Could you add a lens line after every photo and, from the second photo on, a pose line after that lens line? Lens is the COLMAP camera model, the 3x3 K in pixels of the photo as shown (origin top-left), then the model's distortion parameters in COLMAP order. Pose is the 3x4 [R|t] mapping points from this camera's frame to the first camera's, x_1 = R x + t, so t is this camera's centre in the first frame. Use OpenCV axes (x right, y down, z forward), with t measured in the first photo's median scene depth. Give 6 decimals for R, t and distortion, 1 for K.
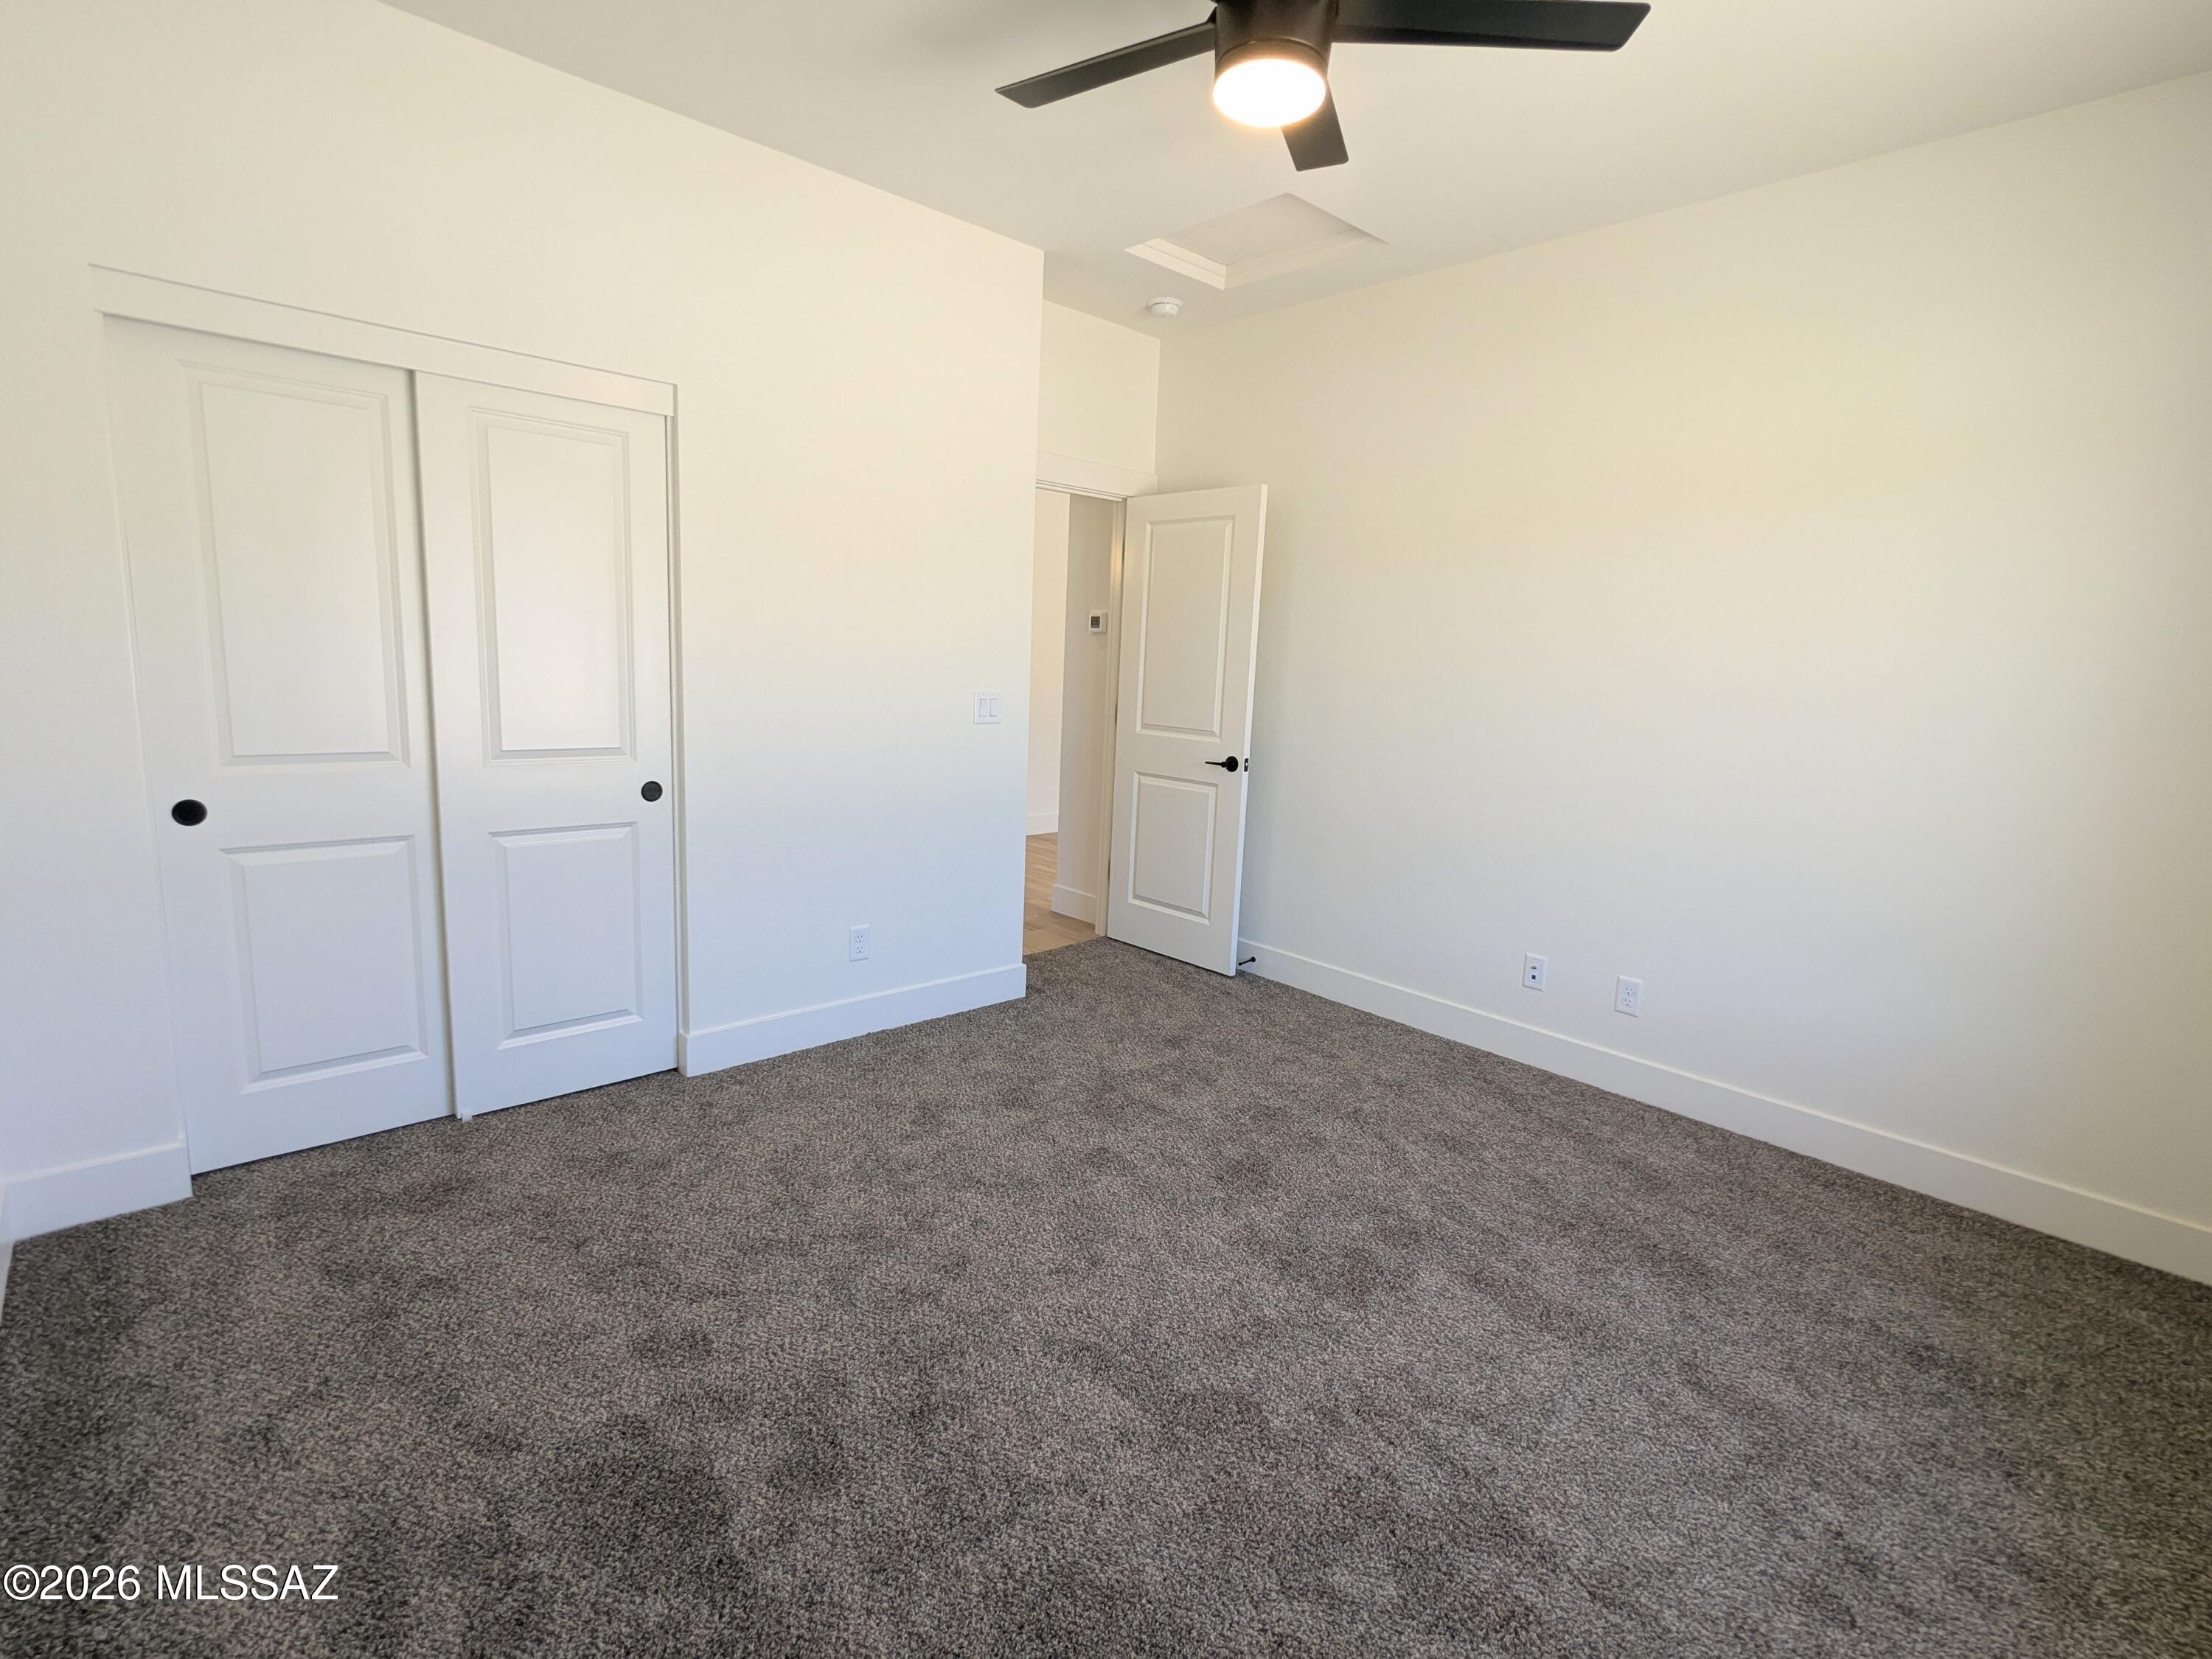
lens RADIAL K [[1044.4, 0, 1085.8], [0, 1044.4, 818.6], [0, 0, 1]] dist [-0.001723, 0.000394]
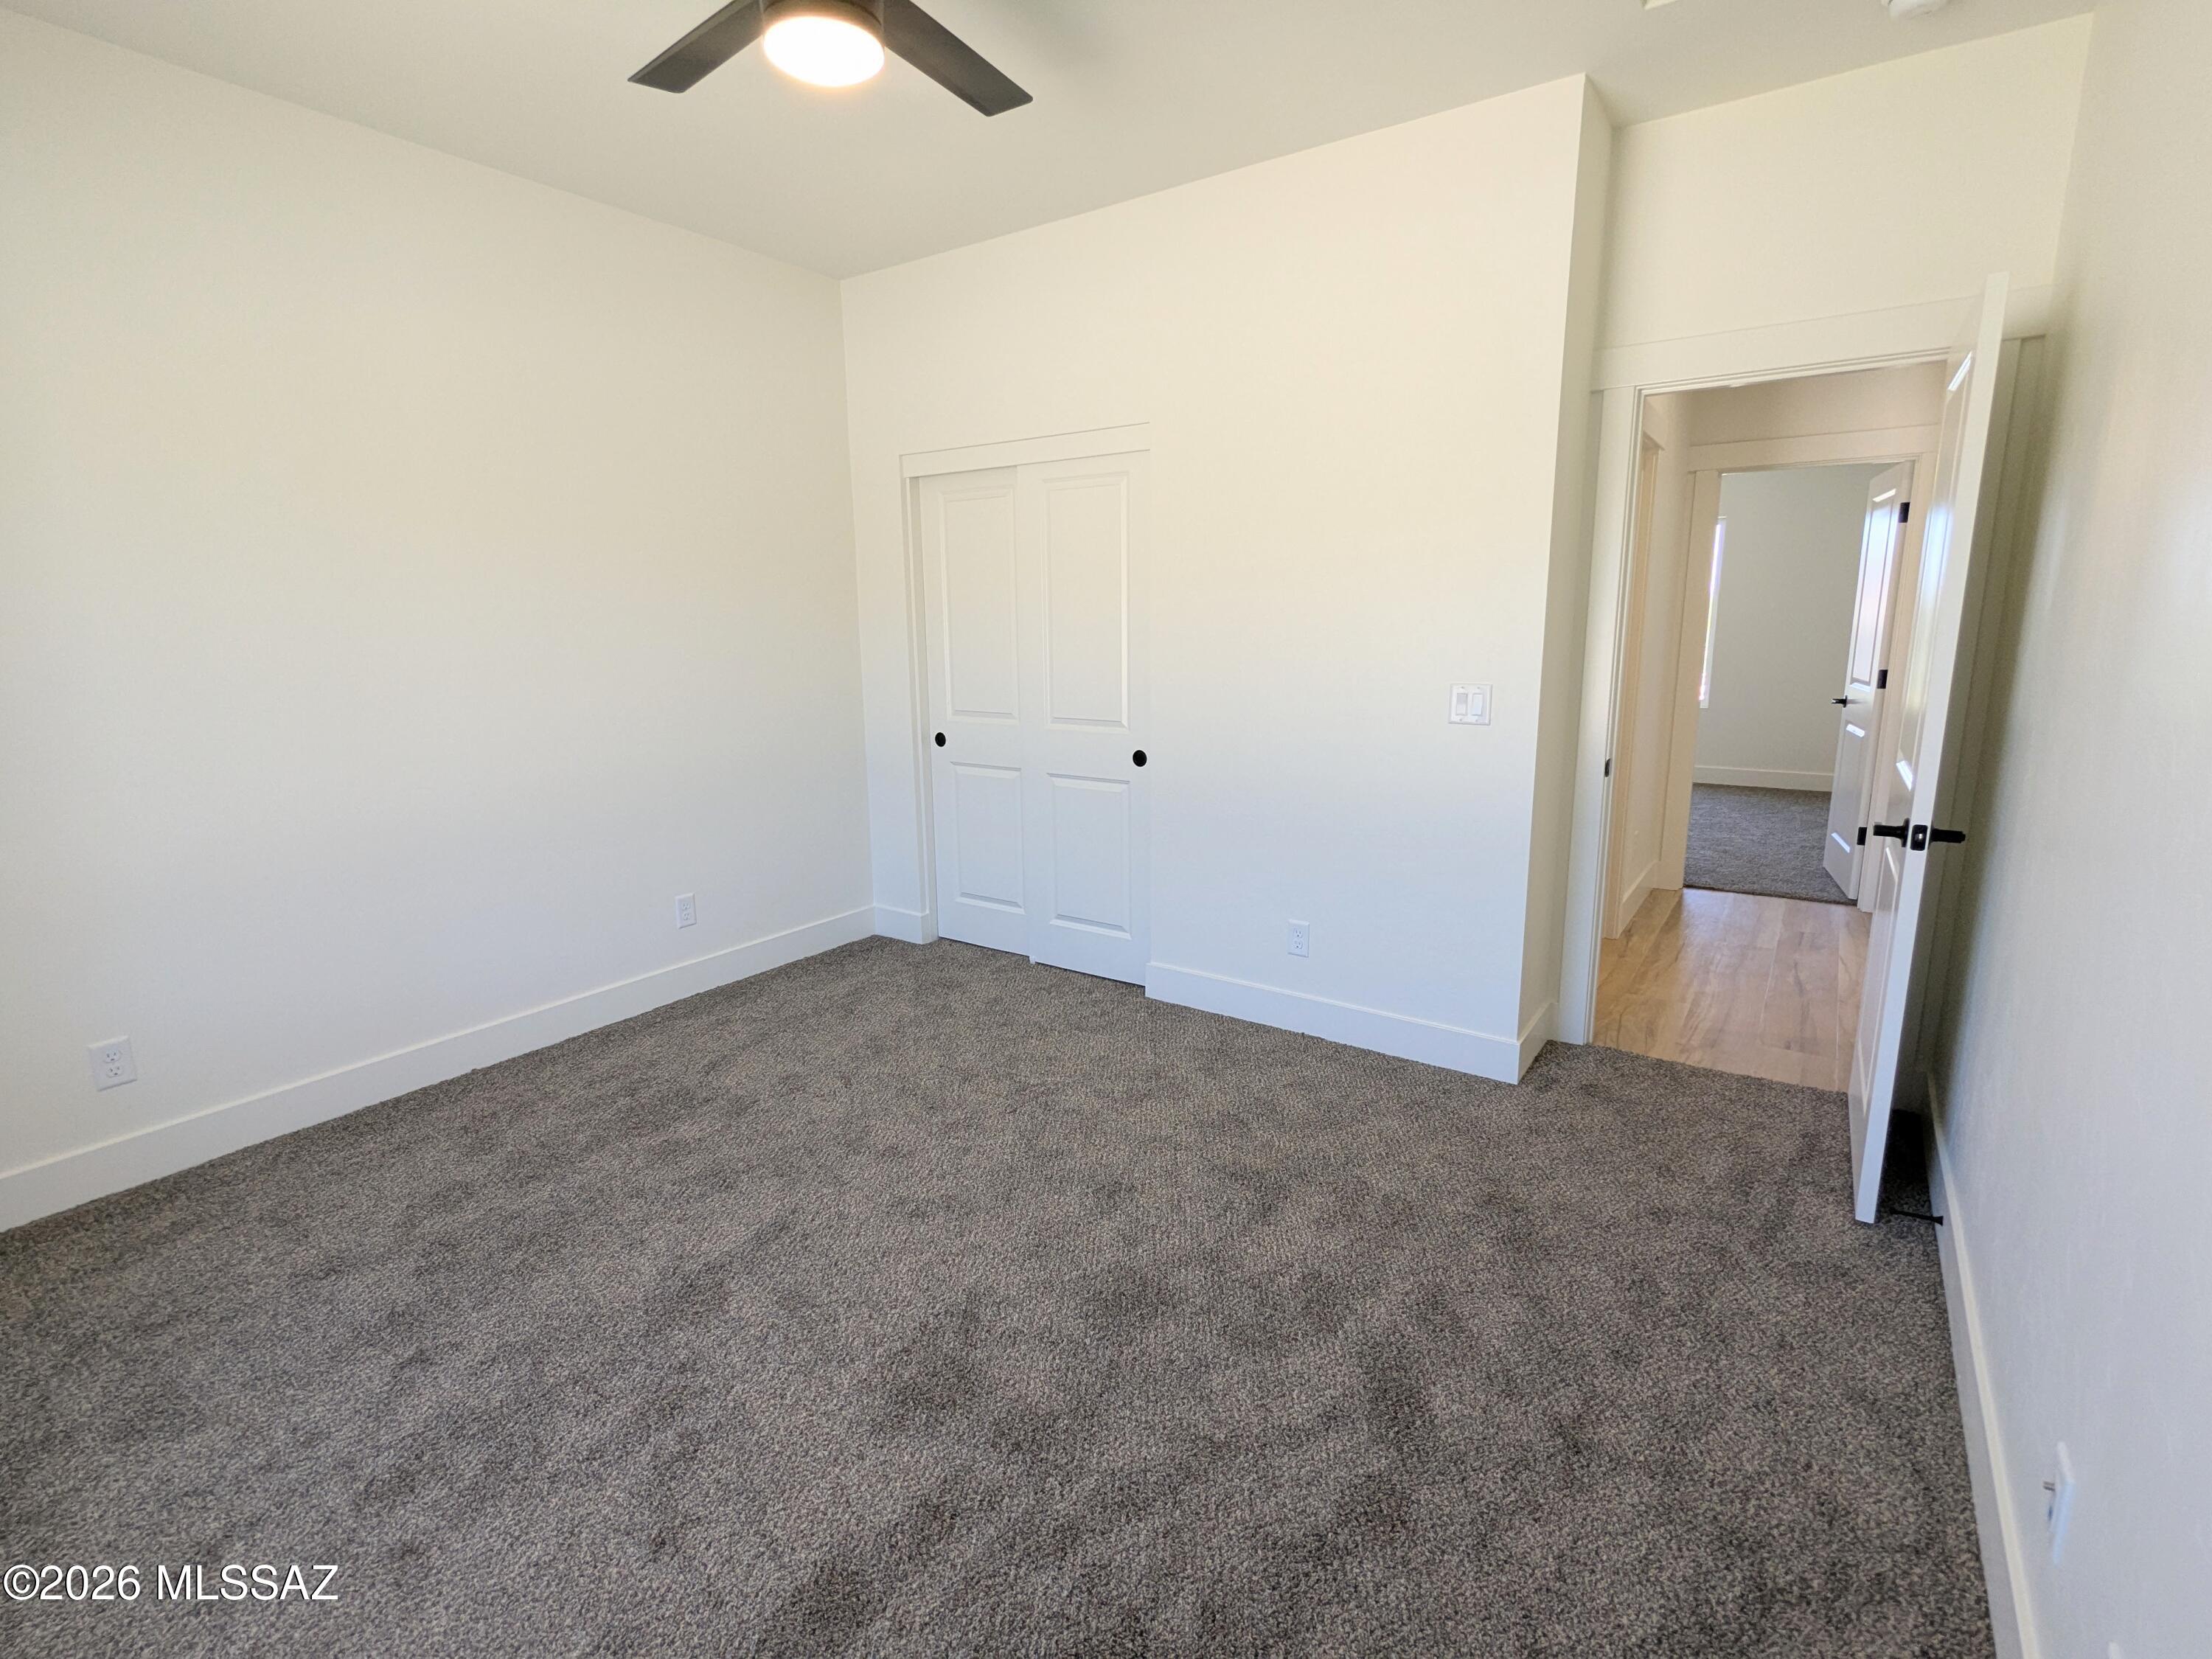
lens RADIAL K [[1044.4, 0, 1125.1], [0, 1044.4, 813.3], [0, 0, 1]] dist [-0.001723, 0.000394]
pose [[0.228147, 0.128390, -0.965124, 0.845945], [-0.137135, 0.985623, 0.098699, -0.087544], [0.963921, 0.109834, 0.242473, 0.748719]]
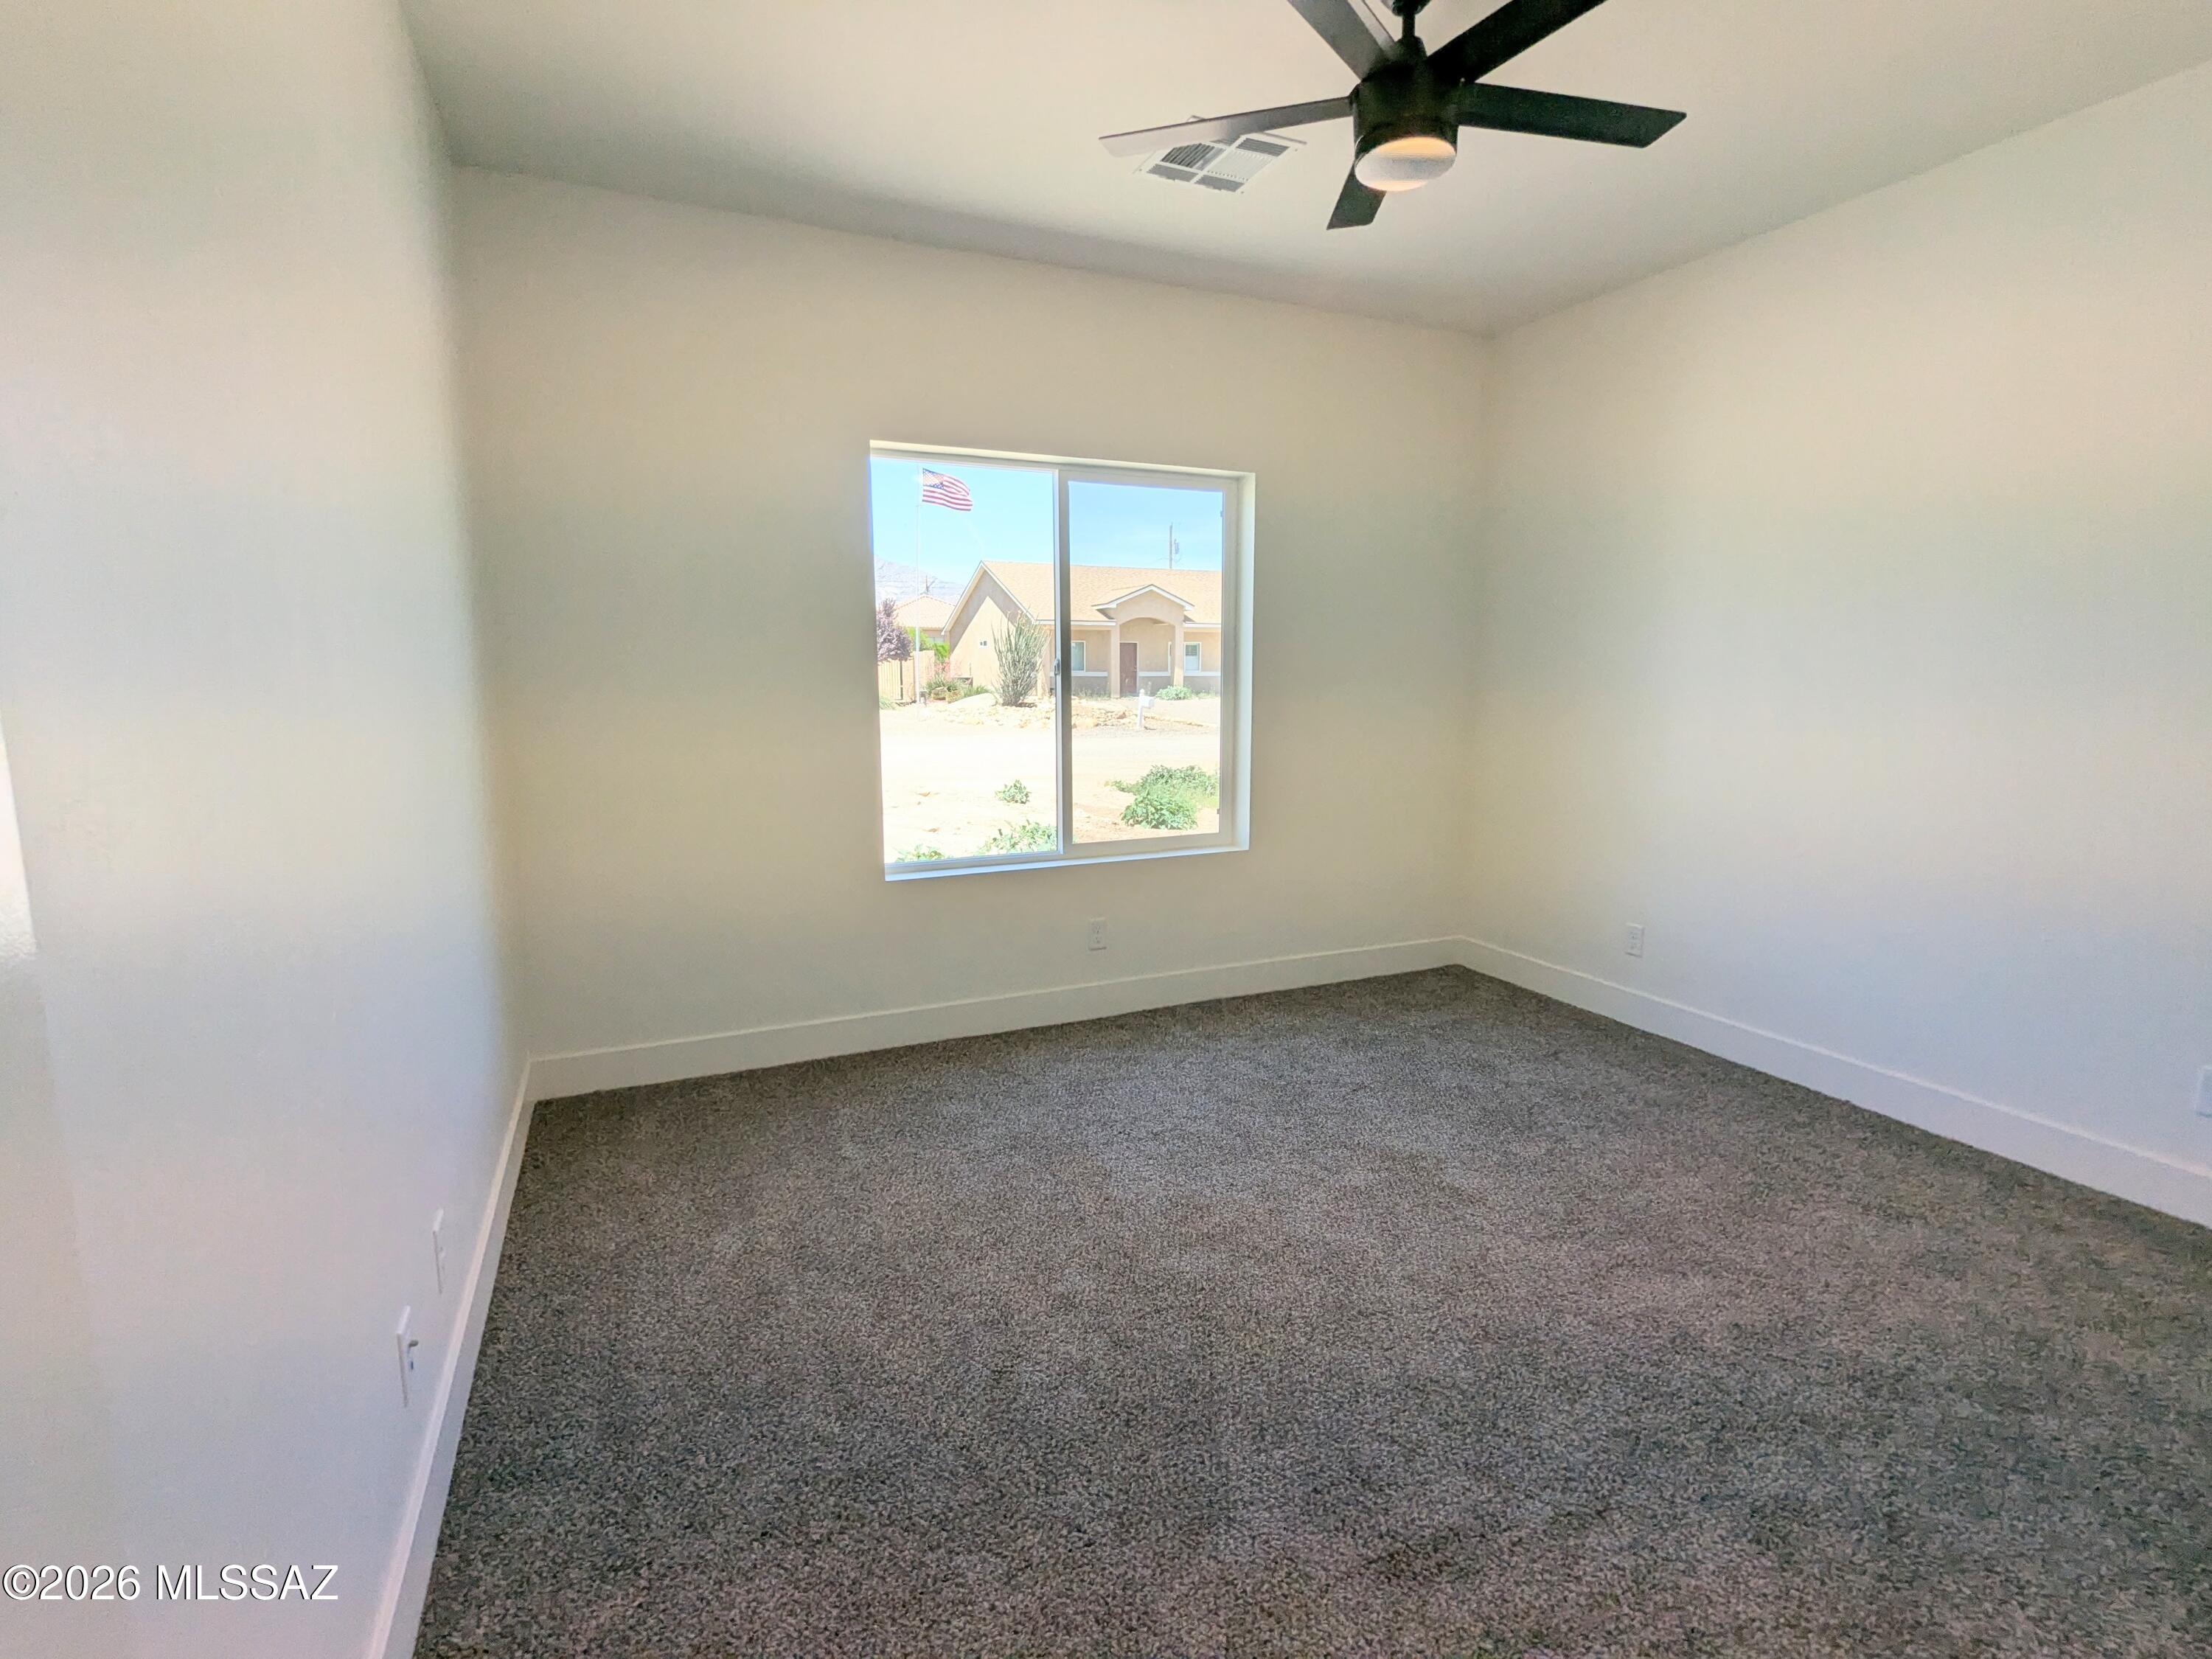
lens RADIAL K [[1044.4, 0, 1100.8], [0, 1044.4, 827.3], [0, 0, 1]] dist [-0.001723, 0.000394]
pose [[-0.951652, -0.096956, 0.291477, 0.066927], [0.002752, 0.946152, 0.323711, -0.259257], [-0.307167, 0.308862, -0.900140, 1.577239]]
